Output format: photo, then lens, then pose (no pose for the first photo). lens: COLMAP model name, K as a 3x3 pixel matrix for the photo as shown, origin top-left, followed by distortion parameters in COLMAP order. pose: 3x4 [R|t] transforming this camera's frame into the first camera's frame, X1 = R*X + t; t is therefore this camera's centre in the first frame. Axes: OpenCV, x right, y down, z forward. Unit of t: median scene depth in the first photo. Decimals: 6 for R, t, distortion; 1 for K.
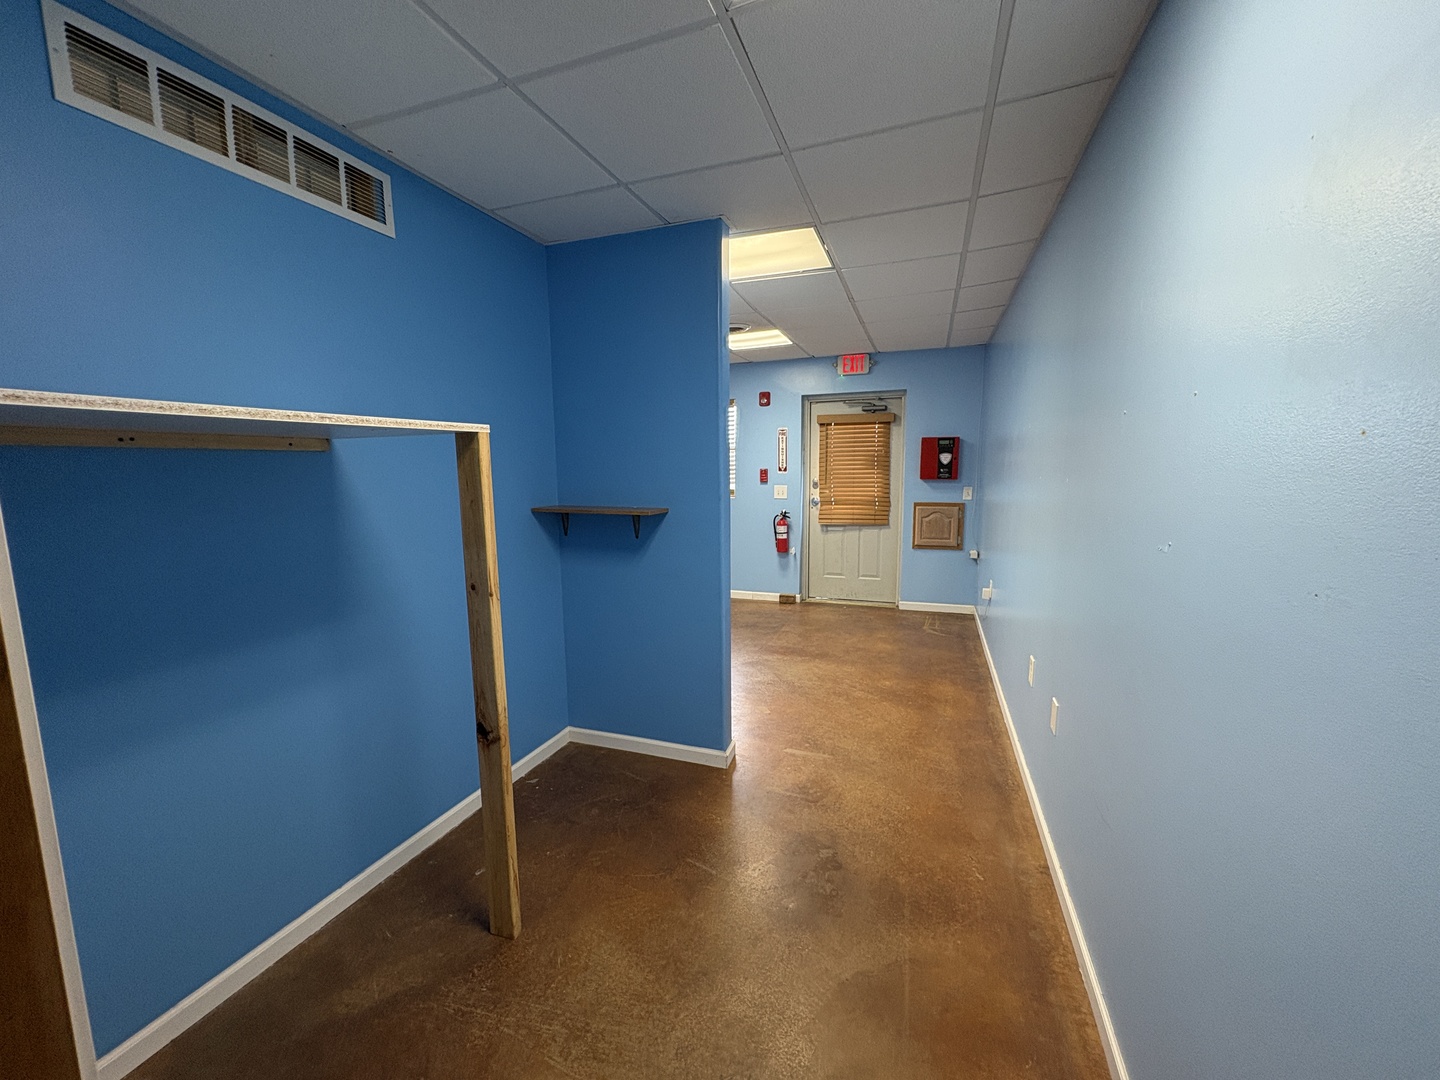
lens RADIAL K [[574.1, 0, 720.0], [0, 574.1, 540.0], [0, 0, 1]] dist [-0.000680, 0.000590]
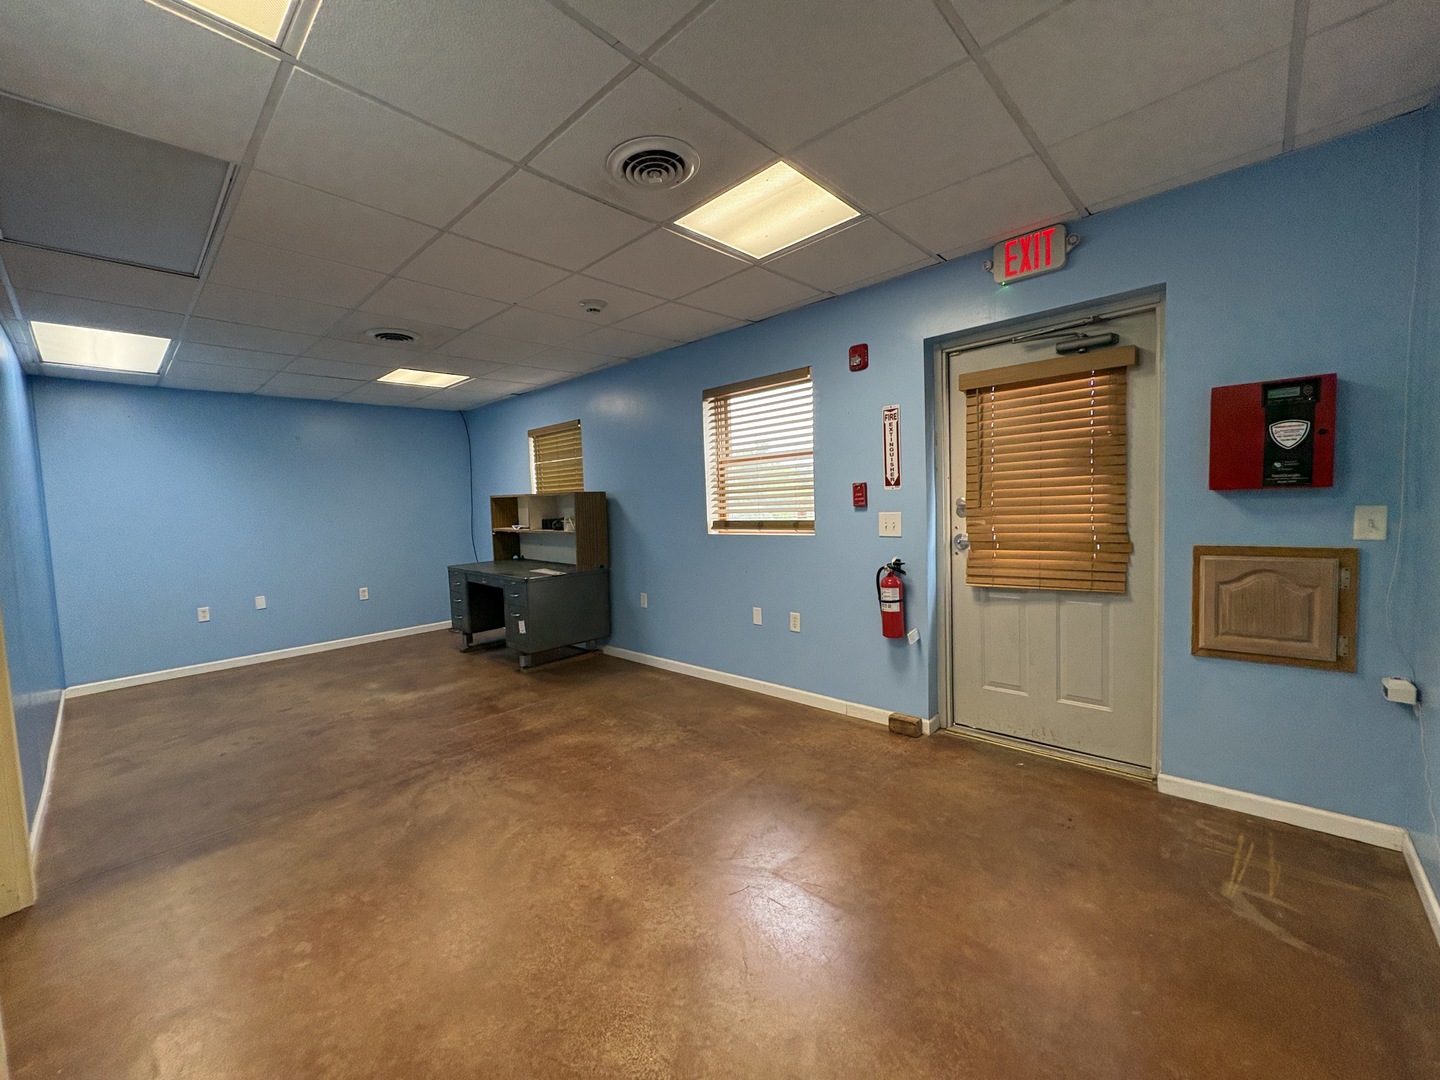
lens RADIAL K [[574.1, 0, 720.0], [0, 574.1, 540.0], [0, 0, 1]] dist [-0.000680, 0.000590]
pose [[0.920275, -0.002632, -0.391264, 0.177366], [-0.017613, 0.998685, -0.048144, -0.042054], [0.390876, 0.051197, 0.919018, 0.462621]]
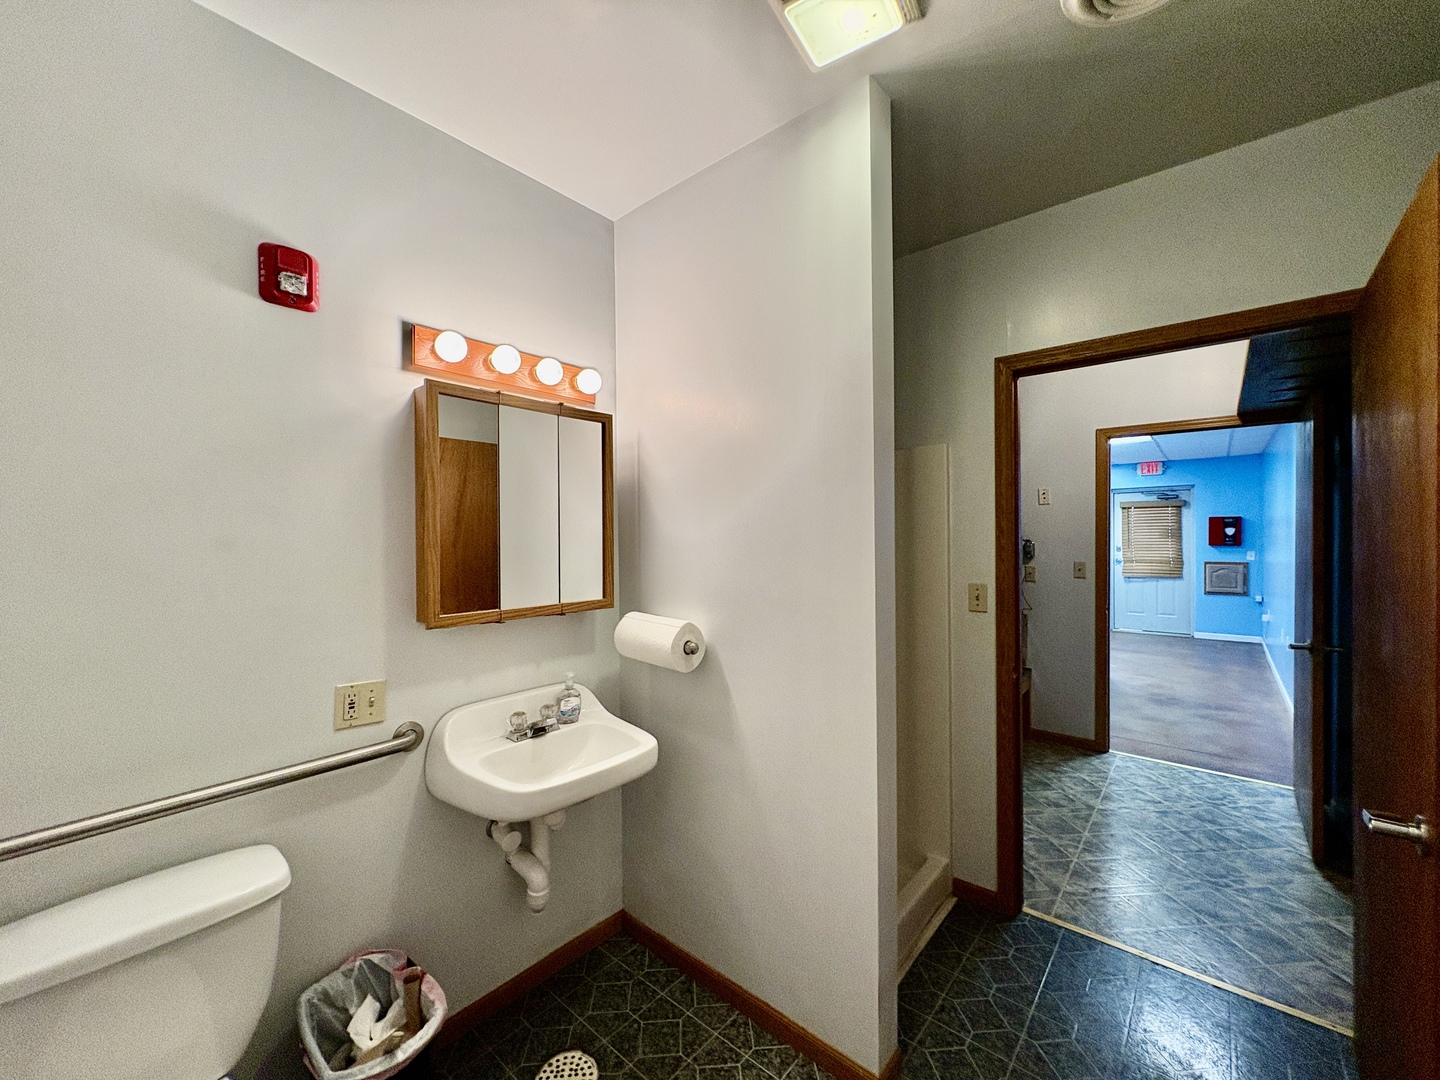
lens RADIAL K [[577.7, 0, 720.0], [0, 577.7, 540.0], [0, 0, 1]] dist [0.005110, 0.000076]
pose [[0.935051, 0.006371, -0.354456, -0.269230], [-0.048658, 0.992683, -0.110515, 0.096160], [0.351158, 0.120584, 0.928519, -0.745771]]
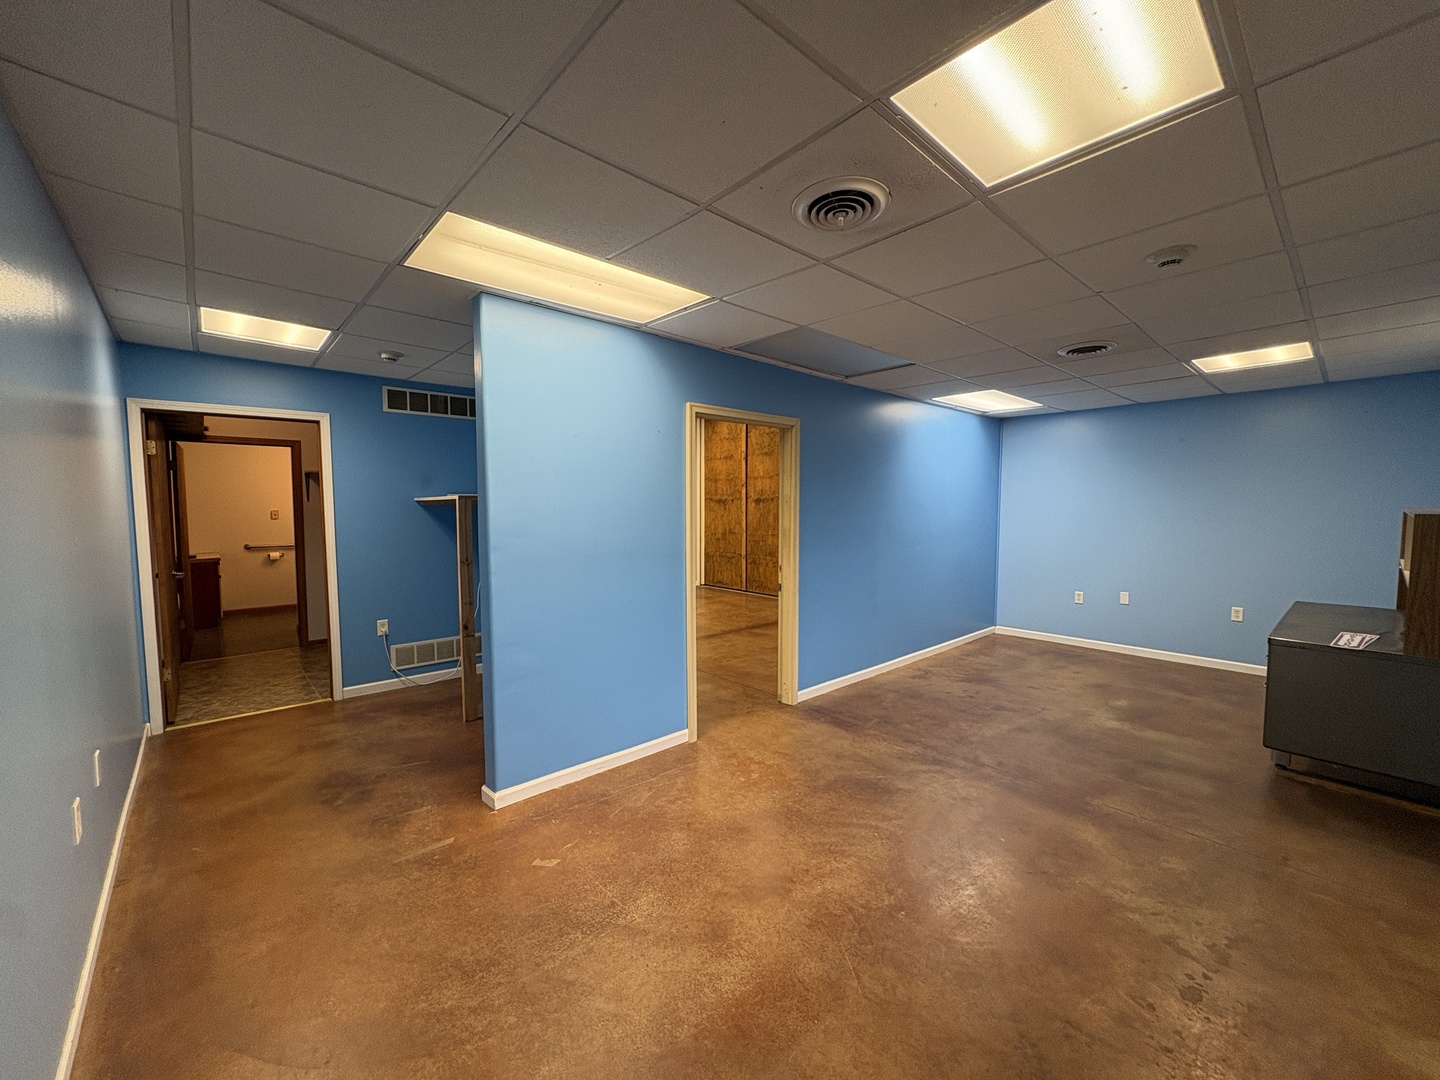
lens RADIAL K [[574.1, 0, 720.0], [0, 574.1, 540.0], [0, 0, 1]] dist [-0.000680, 0.000590]
pose [[-0.473938, 0.062269, -0.878354, 0.321007], [-0.107835, 0.985884, 0.128077, -0.116454], [0.873931, 0.155418, -0.460533, 0.819752]]
